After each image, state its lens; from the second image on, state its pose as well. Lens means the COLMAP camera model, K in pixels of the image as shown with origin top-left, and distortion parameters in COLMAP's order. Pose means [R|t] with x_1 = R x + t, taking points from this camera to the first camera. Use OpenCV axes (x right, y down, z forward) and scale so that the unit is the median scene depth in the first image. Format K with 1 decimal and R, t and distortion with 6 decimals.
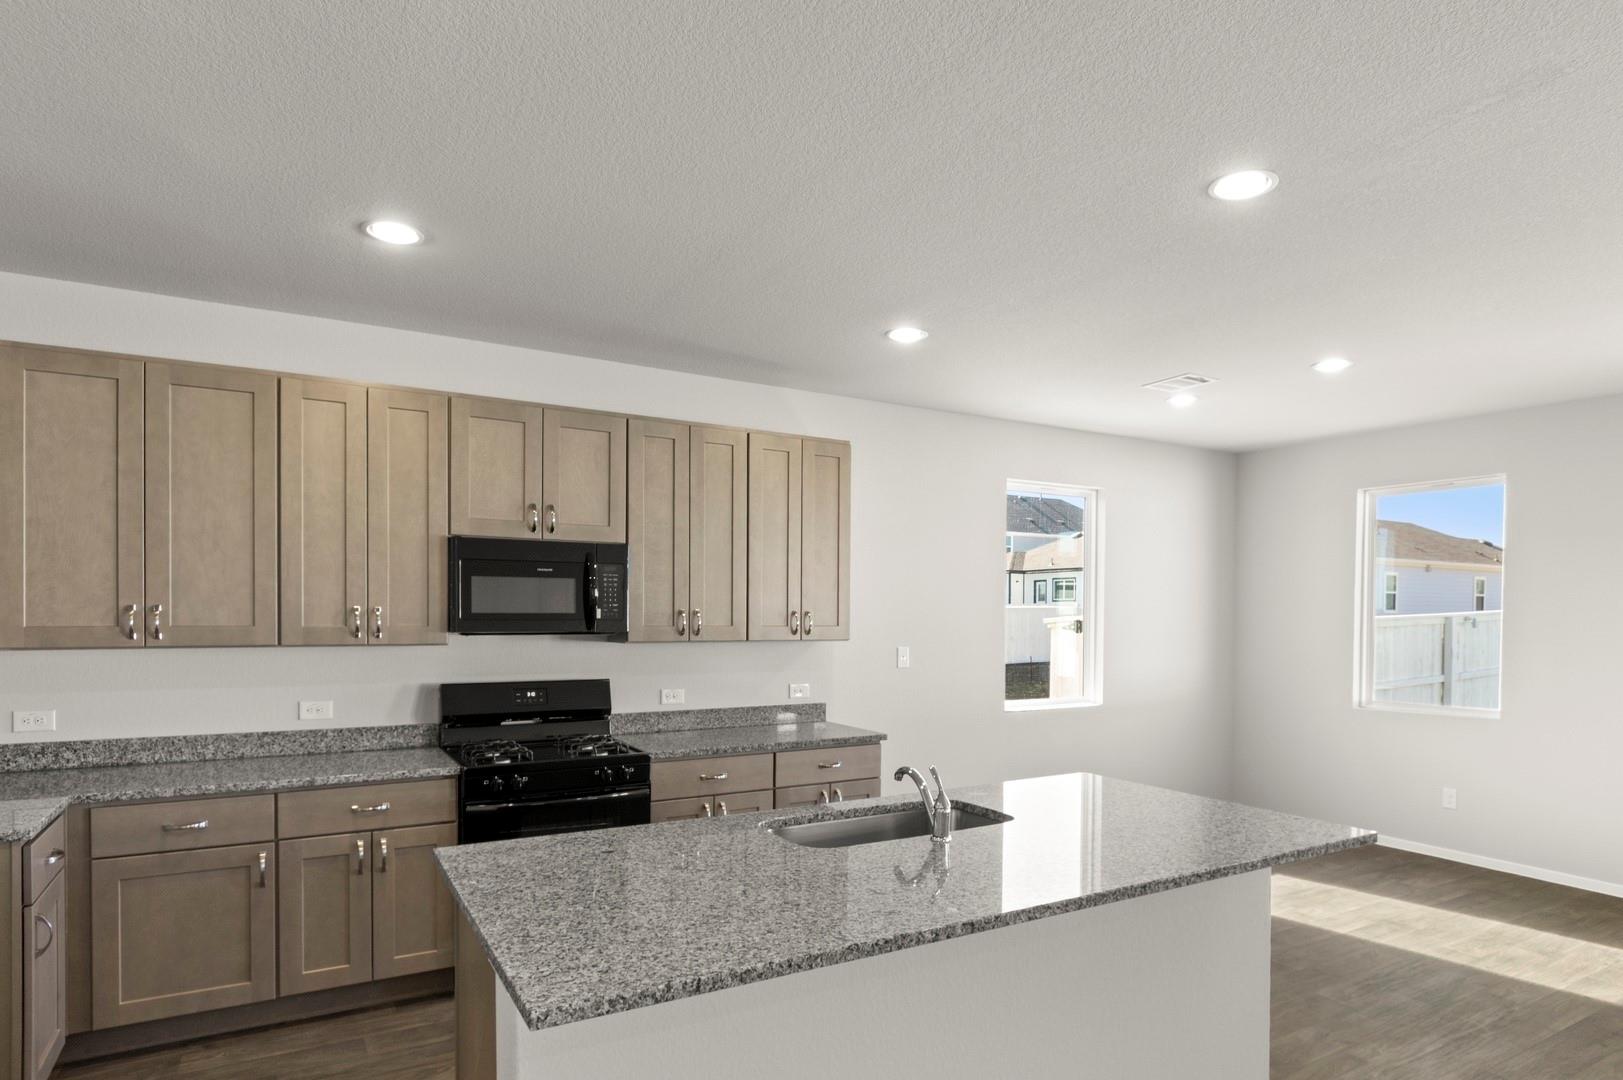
lens RADIAL K [[931.1, 0, 828.7], [0, 931.1, 617.2], [0, 0, 1]] dist [-0.002924, -0.005645]
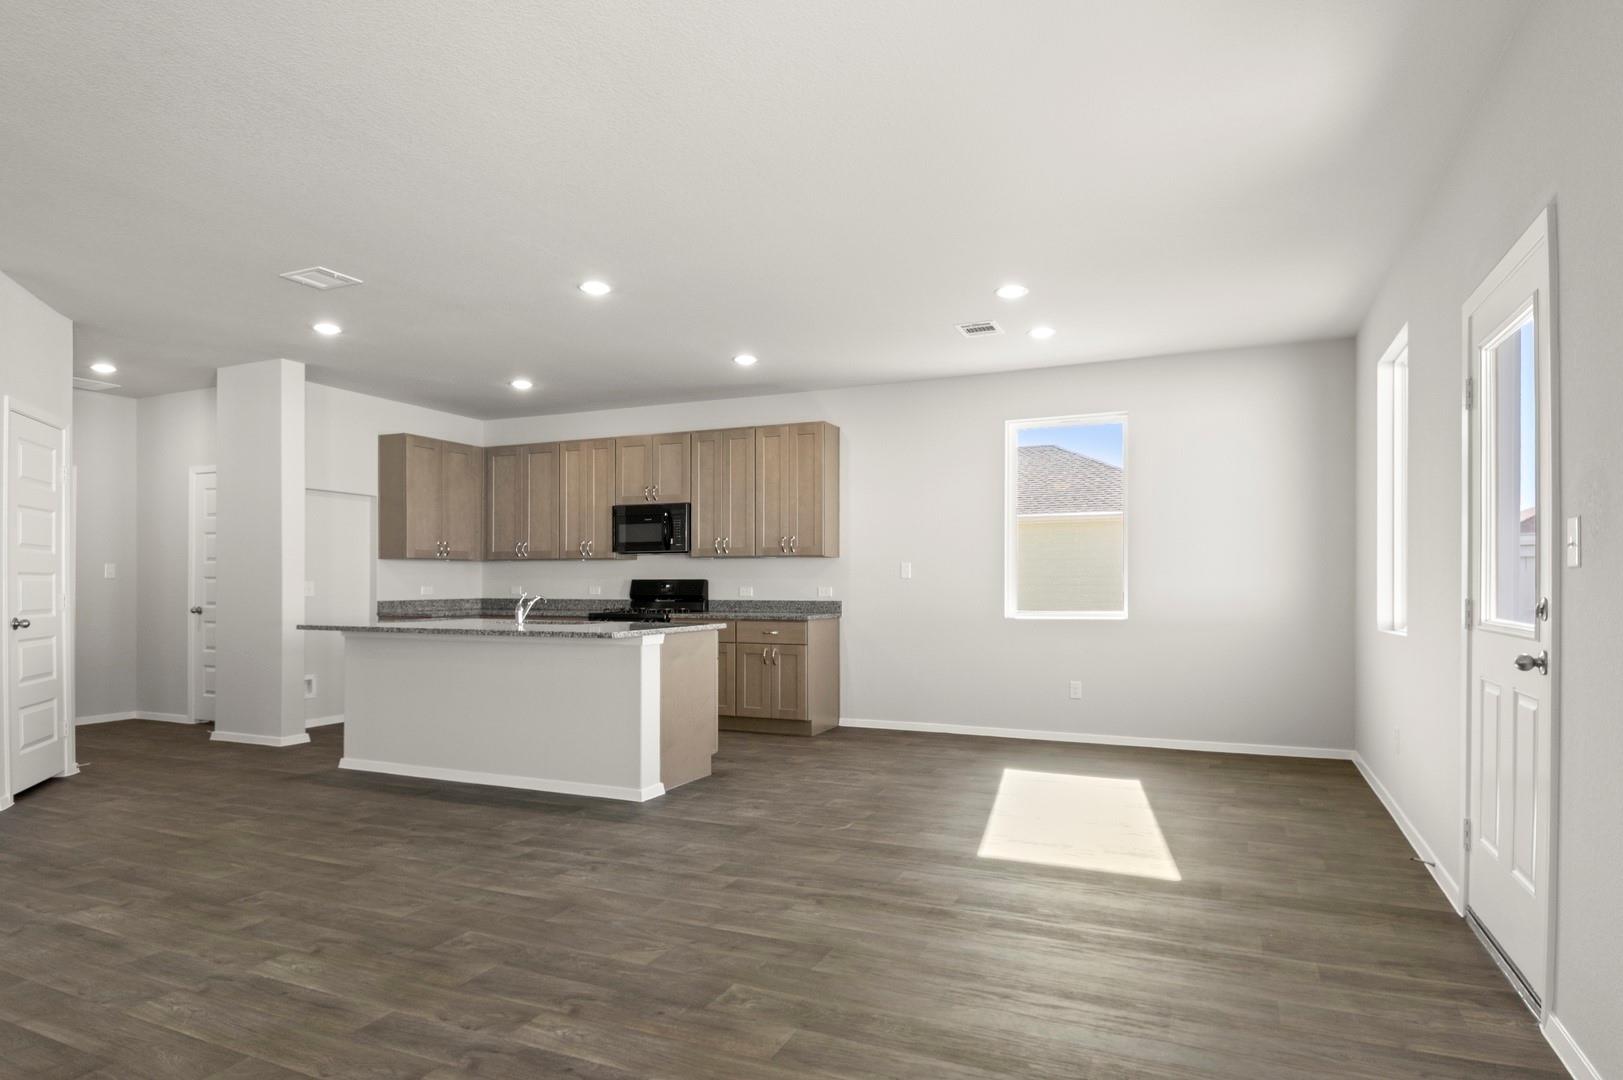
lens RADIAL K [[893.7, 0, 836.5], [0, 893.7, 591.7], [0, 0, 1]] dist [0.023709, -0.025597]
pose [[0.579620, -0.001301, -0.814886, 1.453861], [0.000481, 0.999999, -0.001255, 0.102225], [0.814887, 0.000335, 0.579620, 0.238587]]
